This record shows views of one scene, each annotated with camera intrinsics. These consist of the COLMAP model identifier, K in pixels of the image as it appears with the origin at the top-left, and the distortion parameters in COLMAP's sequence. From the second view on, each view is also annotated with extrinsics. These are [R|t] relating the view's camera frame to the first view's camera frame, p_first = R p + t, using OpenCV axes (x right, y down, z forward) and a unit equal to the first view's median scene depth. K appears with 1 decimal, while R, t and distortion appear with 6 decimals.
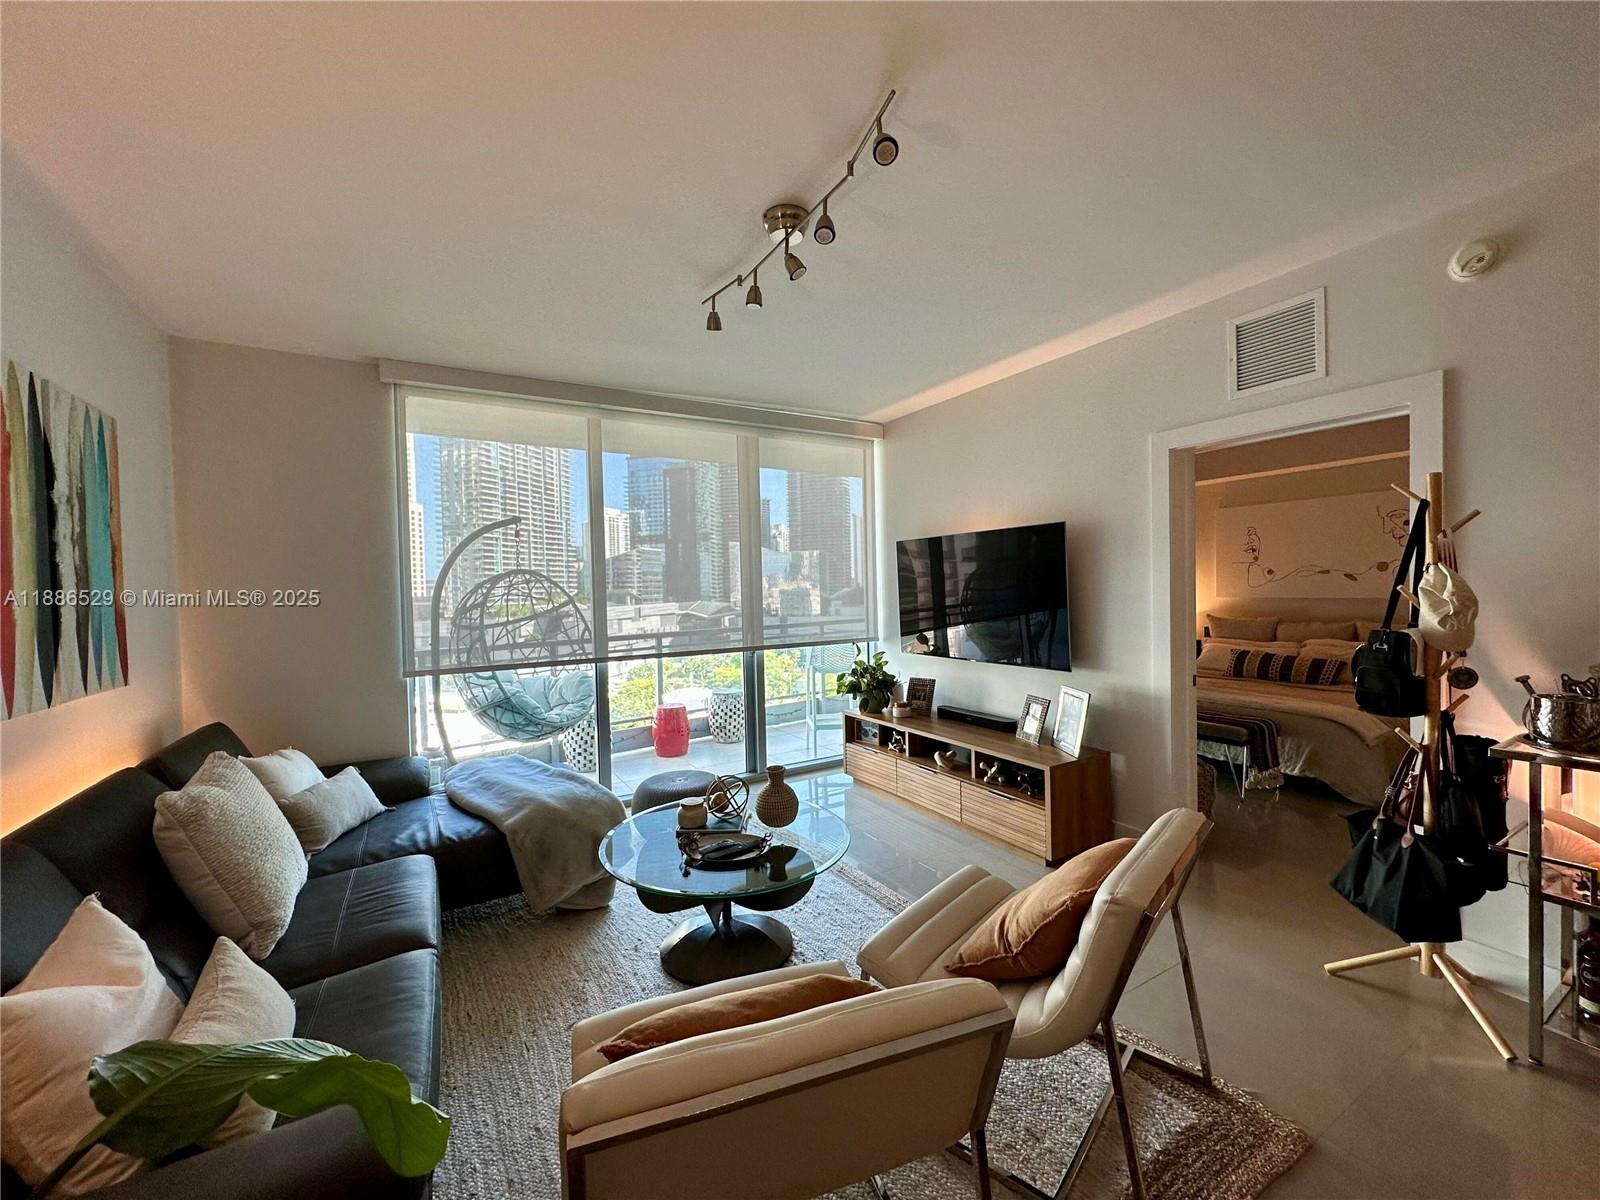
lens RADIAL K [[640.4, 0, 800.0], [0, 640.4, 600.0], [0, 0, 1]] dist [-0.000464, -0.000136]
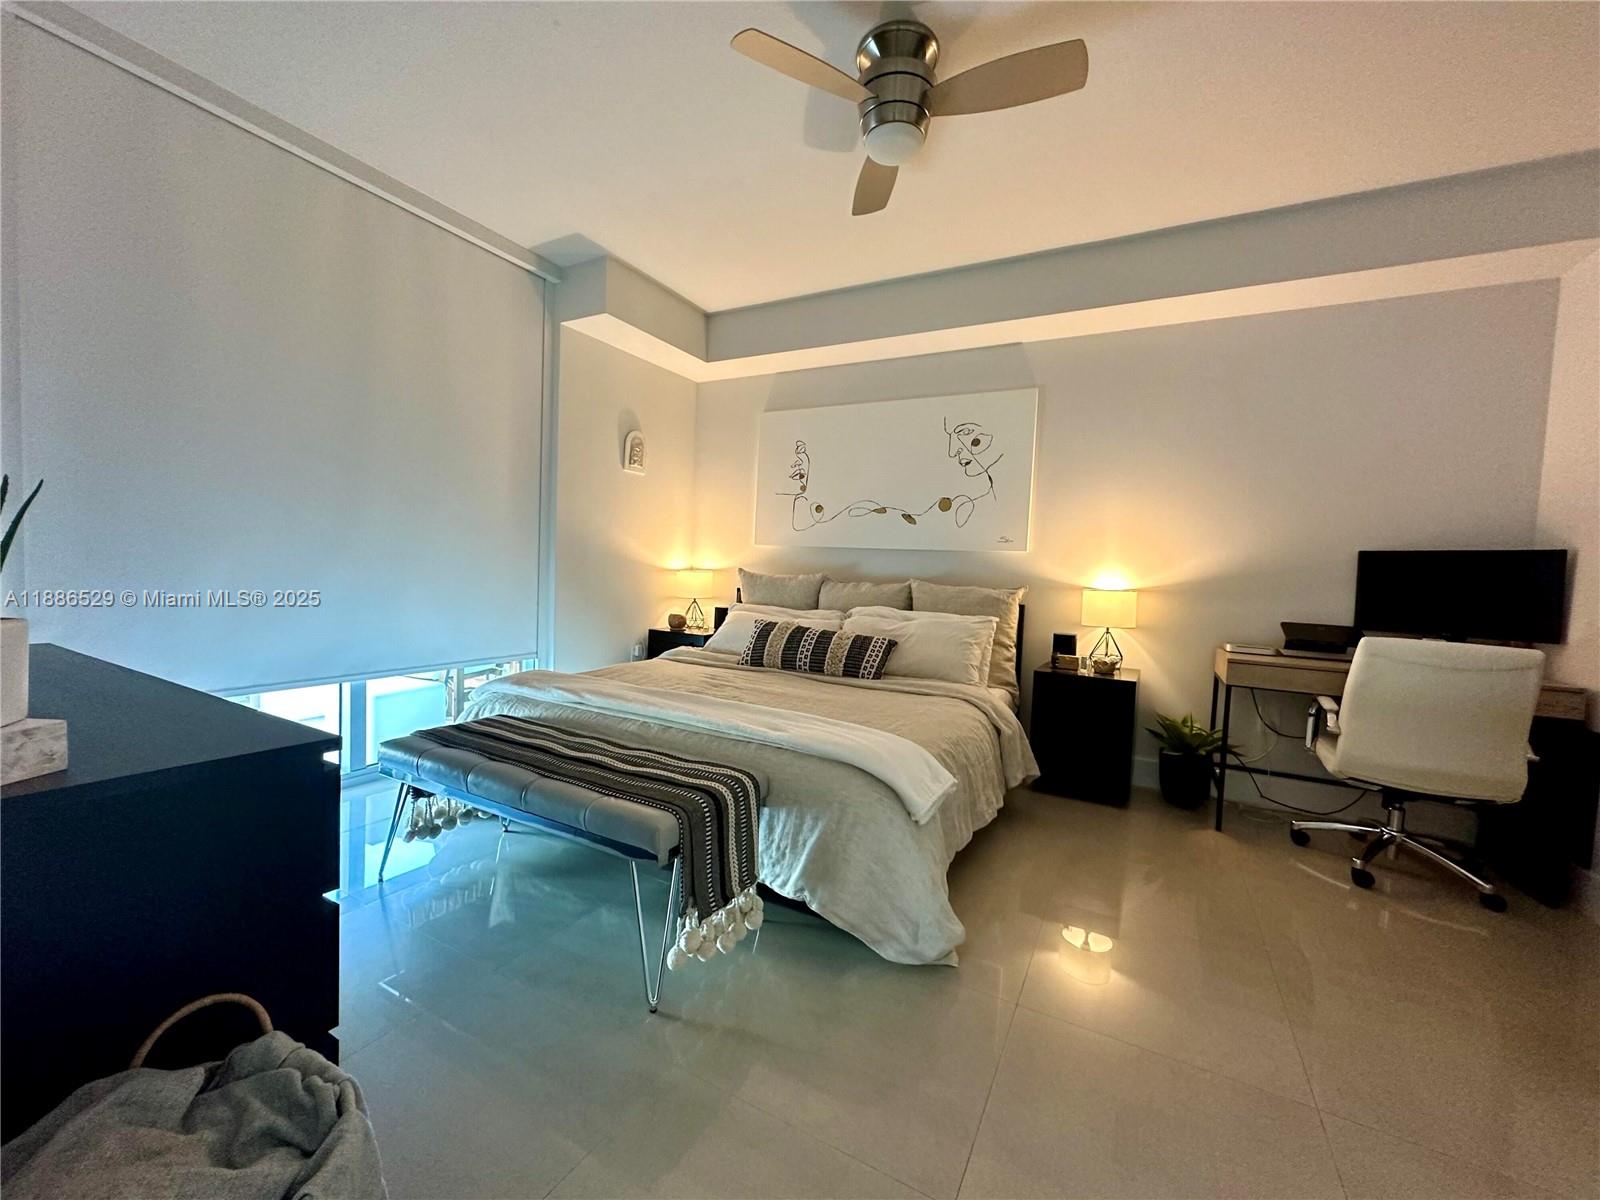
lens RADIAL K [[640.4, 0, 800.0], [0, 640.4, 600.0], [0, 0, 1]] dist [-0.000464, -0.000136]
pose [[0.855373, 0.034540, 0.516860, 0.362048], [-0.052015, 0.998459, 0.019358, 0.040265], [-0.515394, -0.043443, 0.855851, 0.415625]]
